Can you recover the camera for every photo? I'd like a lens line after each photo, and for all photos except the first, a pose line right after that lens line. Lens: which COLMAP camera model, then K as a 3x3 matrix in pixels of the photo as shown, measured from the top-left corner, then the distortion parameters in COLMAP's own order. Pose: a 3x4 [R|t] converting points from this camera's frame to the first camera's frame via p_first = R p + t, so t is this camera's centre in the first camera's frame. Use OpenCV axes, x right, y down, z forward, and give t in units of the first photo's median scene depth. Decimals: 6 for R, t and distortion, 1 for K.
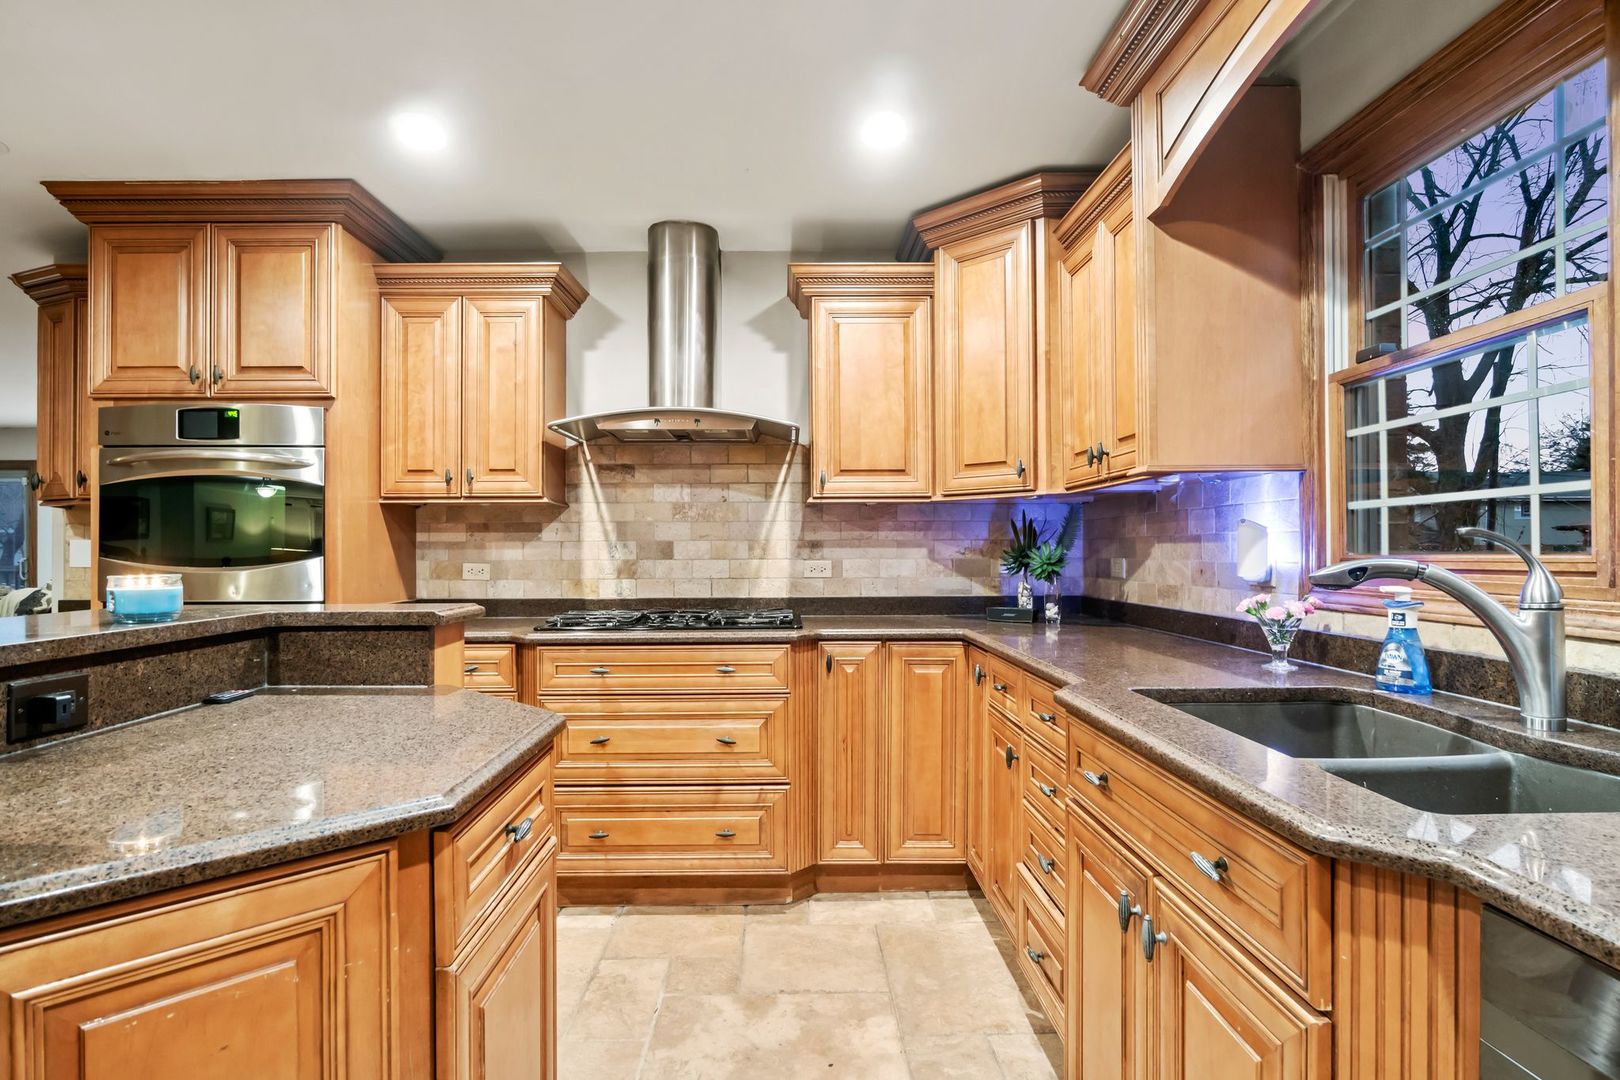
lens RADIAL K [[831.6, 0, 802.9], [0, 831.6, 549.6], [0, 0, 1]] dist [-0.006446, 0.000208]
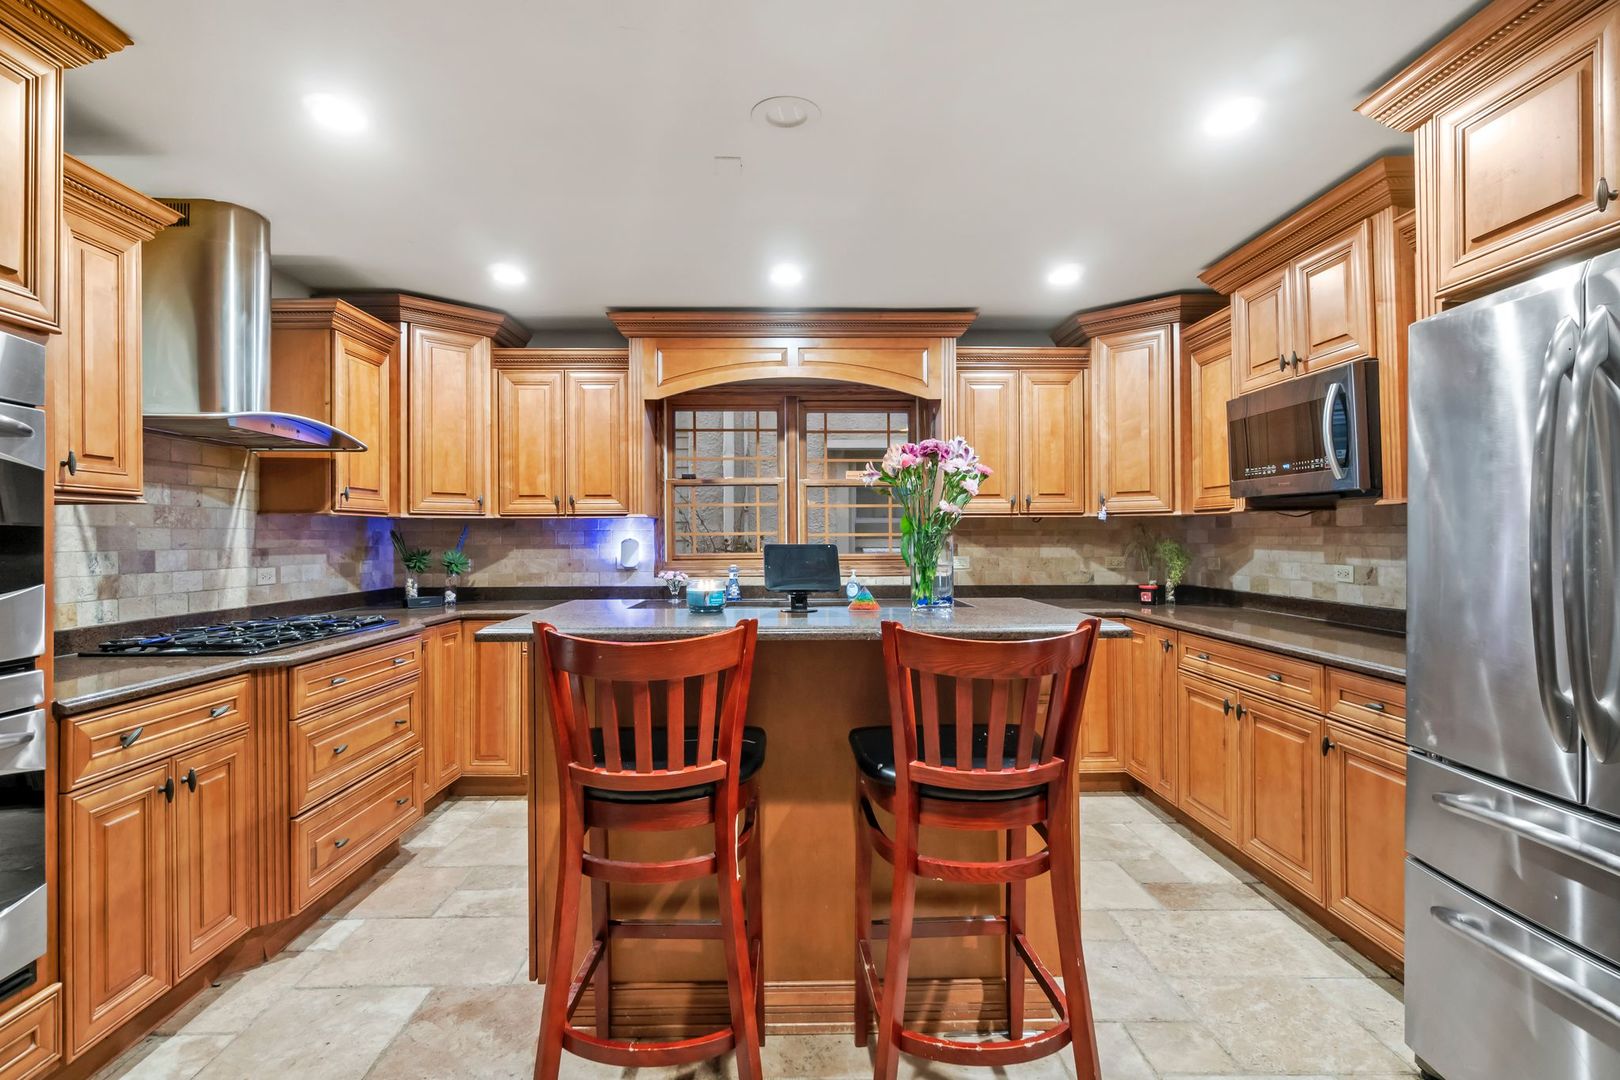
lens RADIAL K [[831.6, 0, 805.9], [0, 831.6, 535.3], [0, 0, 1]] dist [-0.006446, 0.000208]
pose [[-0.016890, 0.006602, 0.999836, -1.007267], [0.002708, 0.999975, -0.006558, -0.018476], [-0.999854, 0.002597, -0.016908, 0.355307]]
